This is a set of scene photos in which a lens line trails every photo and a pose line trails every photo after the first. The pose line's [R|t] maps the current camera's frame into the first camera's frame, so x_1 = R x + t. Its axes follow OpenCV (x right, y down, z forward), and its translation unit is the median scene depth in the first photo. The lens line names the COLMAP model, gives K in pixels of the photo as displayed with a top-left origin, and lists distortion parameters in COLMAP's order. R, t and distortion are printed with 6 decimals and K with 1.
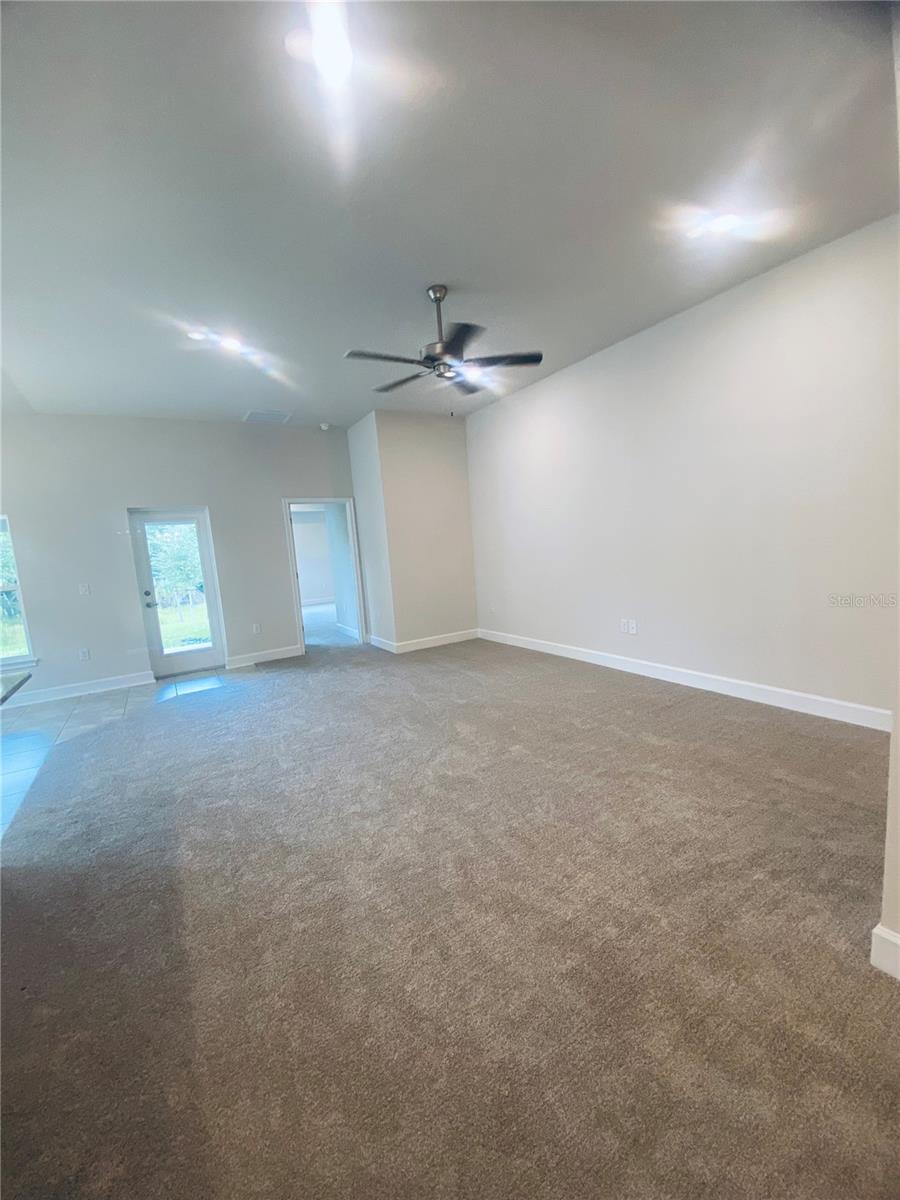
lens RADIAL K [[479.0, 0, 451.6], [0, 479.0, 599.7], [0, 0, 1]] dist [0.003937, -0.005959]
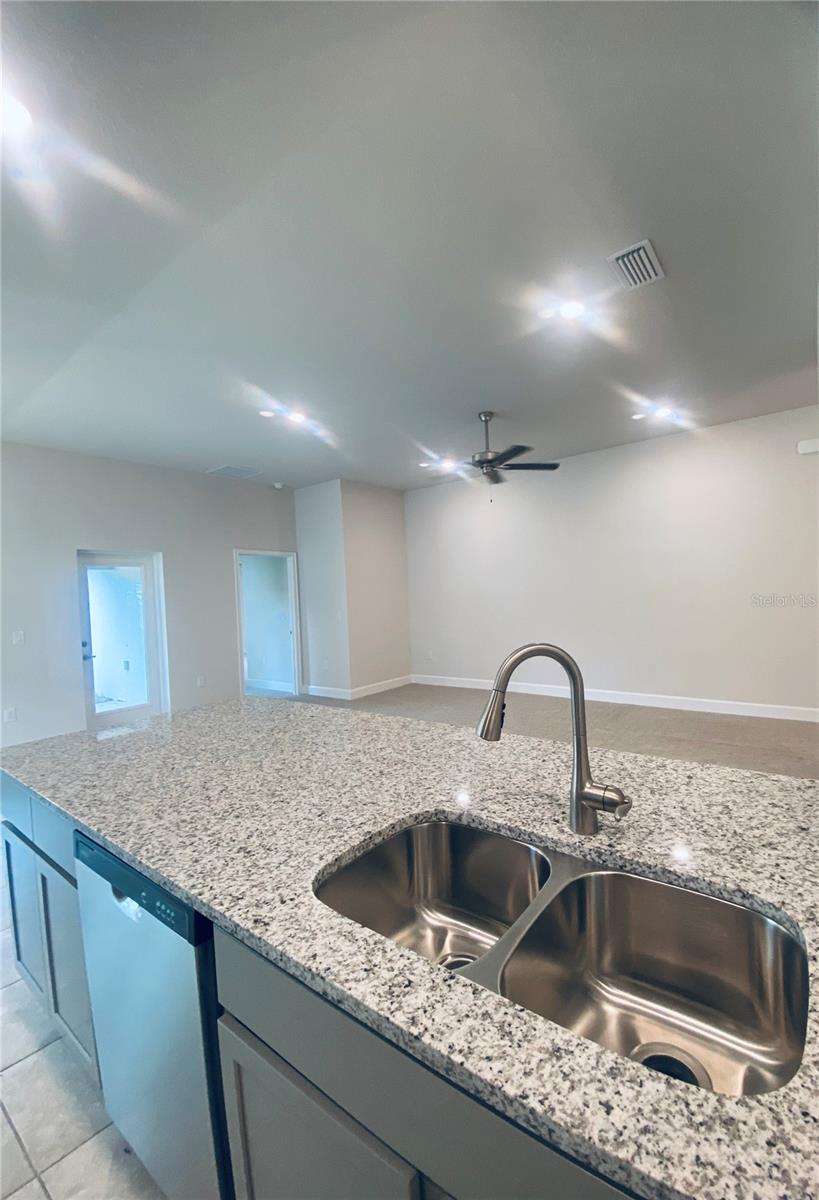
lens RADIAL K [[503.0, 0, 413.3], [0, 503.0, 595.1], [0, 0, 1]] dist [-0.000299, -0.000021]
pose [[0.921542, 0.030783, 0.387057, -0.426923], [0.022334, 0.991000, -0.131989, 0.032474], [-0.387636, 0.130278, 0.912560, -0.098628]]
